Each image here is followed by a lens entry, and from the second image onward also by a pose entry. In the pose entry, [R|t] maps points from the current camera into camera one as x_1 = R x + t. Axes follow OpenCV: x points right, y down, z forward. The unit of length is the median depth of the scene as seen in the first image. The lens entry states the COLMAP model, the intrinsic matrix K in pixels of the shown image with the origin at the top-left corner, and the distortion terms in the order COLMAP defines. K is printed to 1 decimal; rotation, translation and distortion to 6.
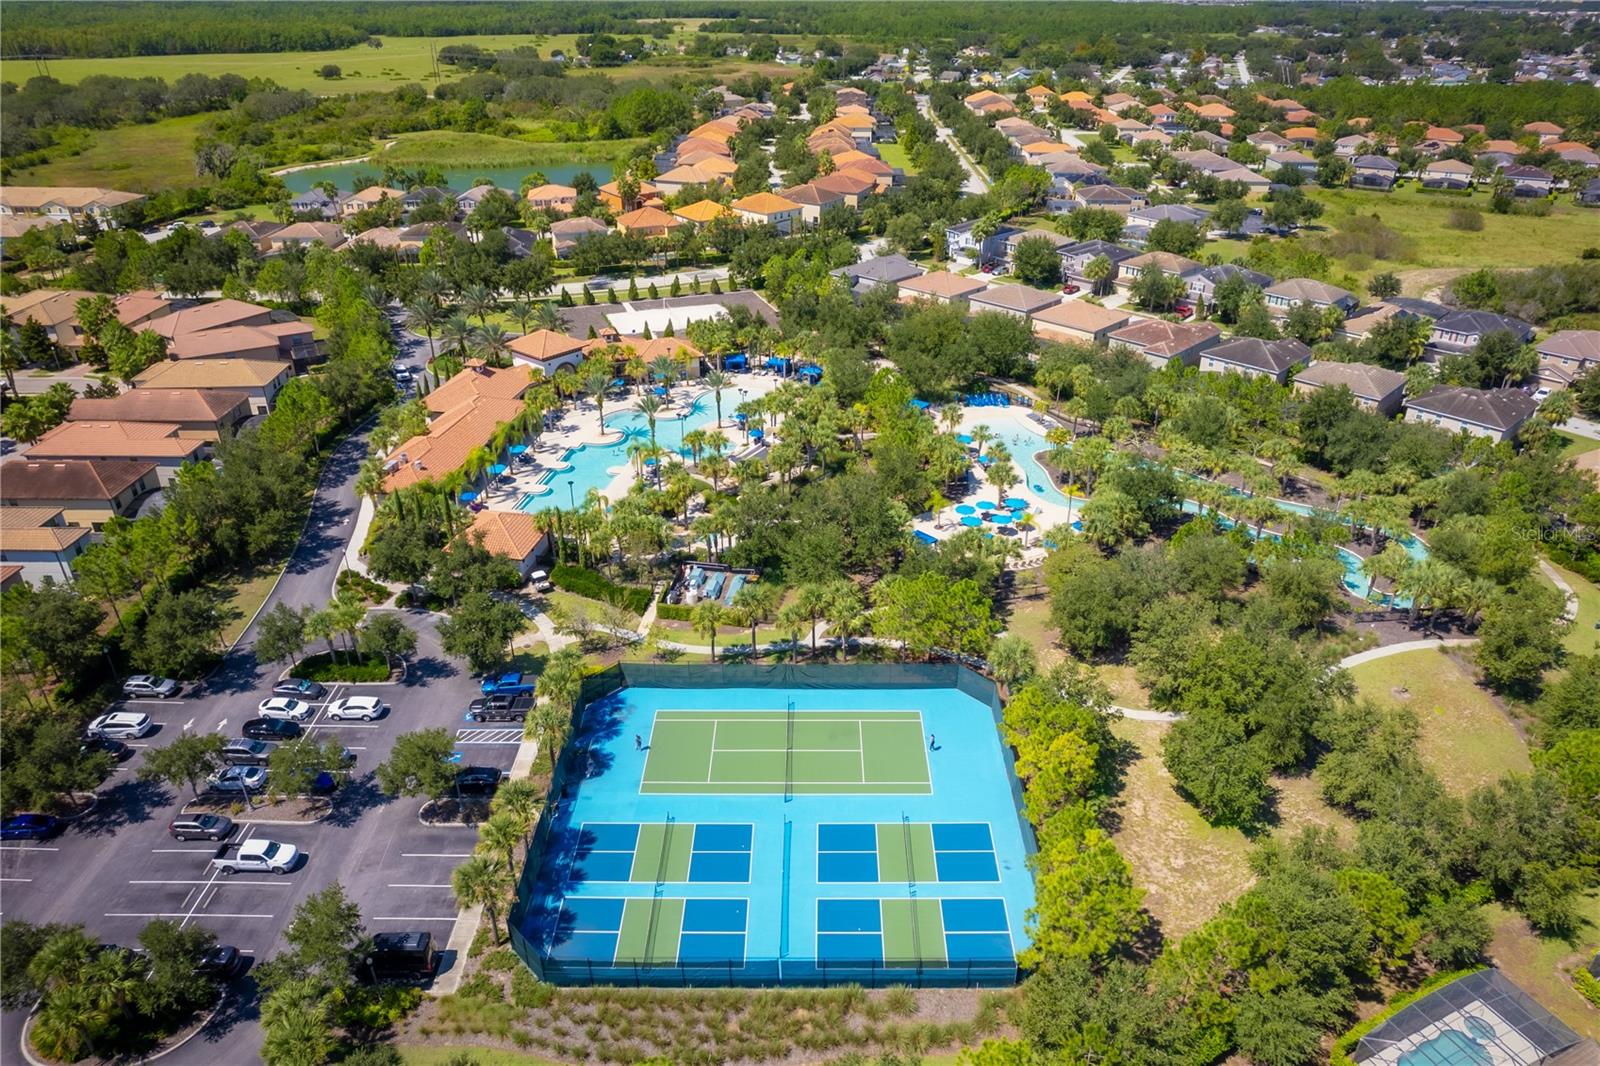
lens RADIAL K [[1041.1, 0, 806.1], [0, 1041.1, 538.9], [0, 0, 1]] dist [-0.058512, 0.038526]
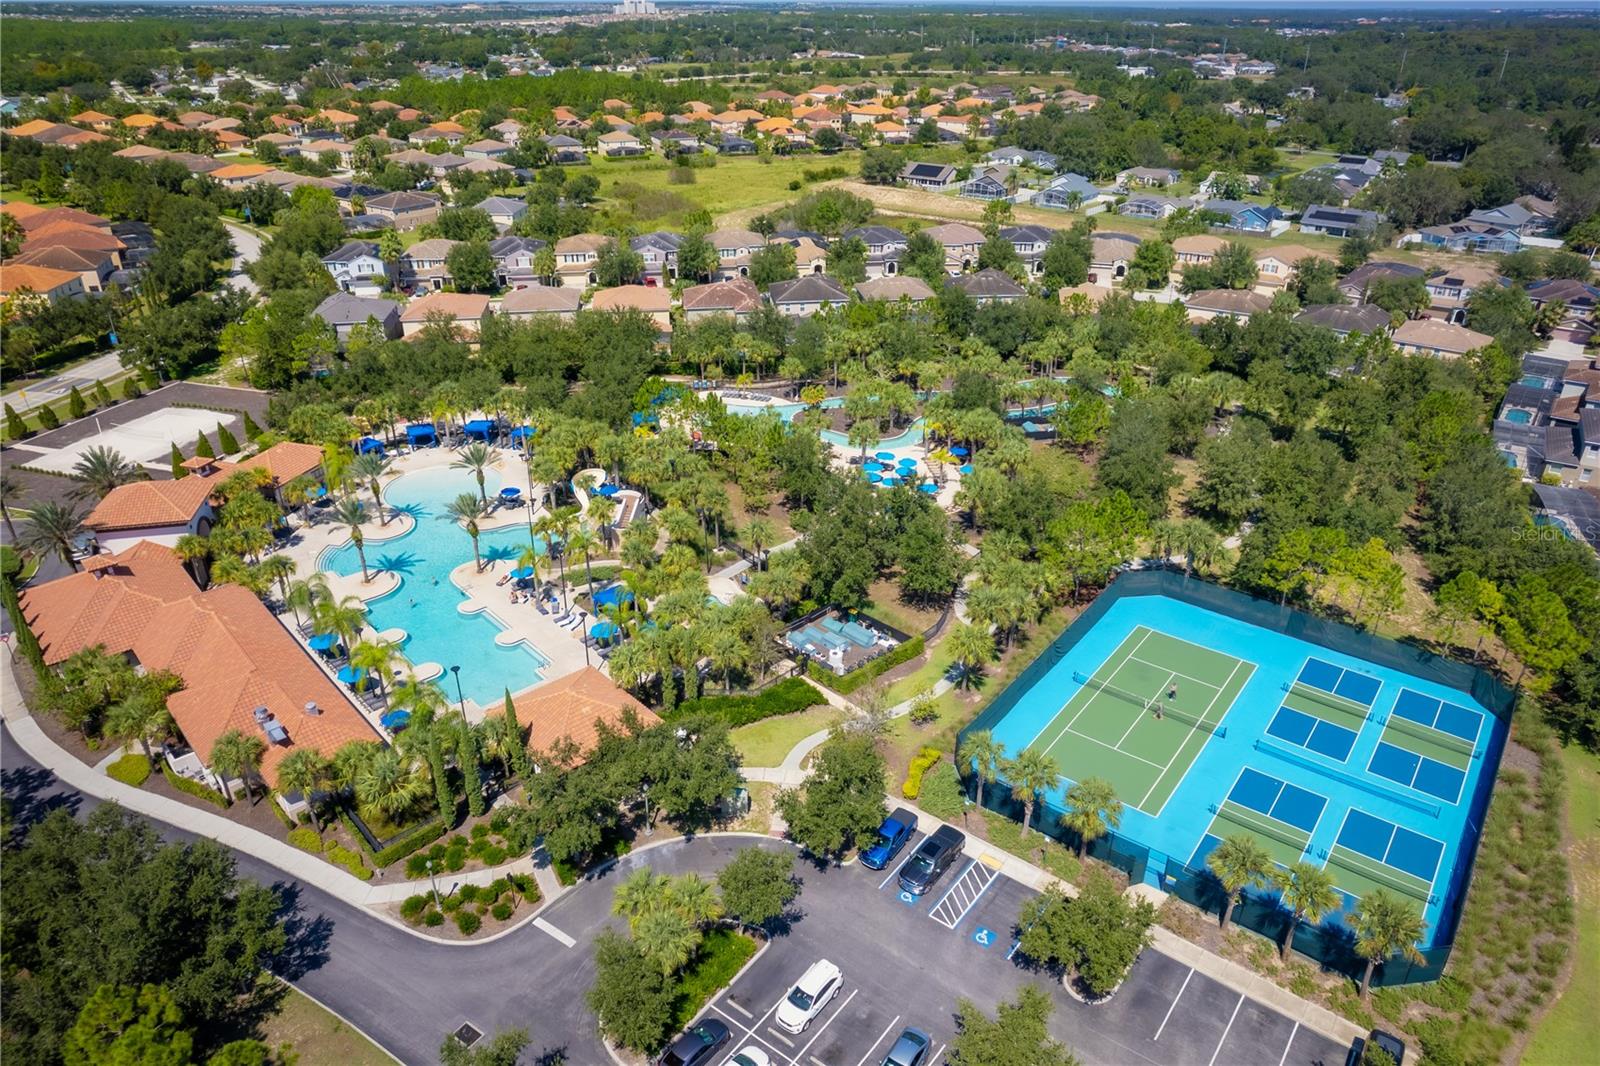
lens RADIAL K [[1041.1, 0, 806.1], [0, 1041.1, 538.9], [0, 0, 1]] dist [-0.058512, 0.038526]
pose [[0.609129, -0.367217, 0.702932, -0.596246], [0.375016, 0.914356, 0.152695, -0.149019], [-0.698802, 0.170600, 0.694673, 0.376985]]
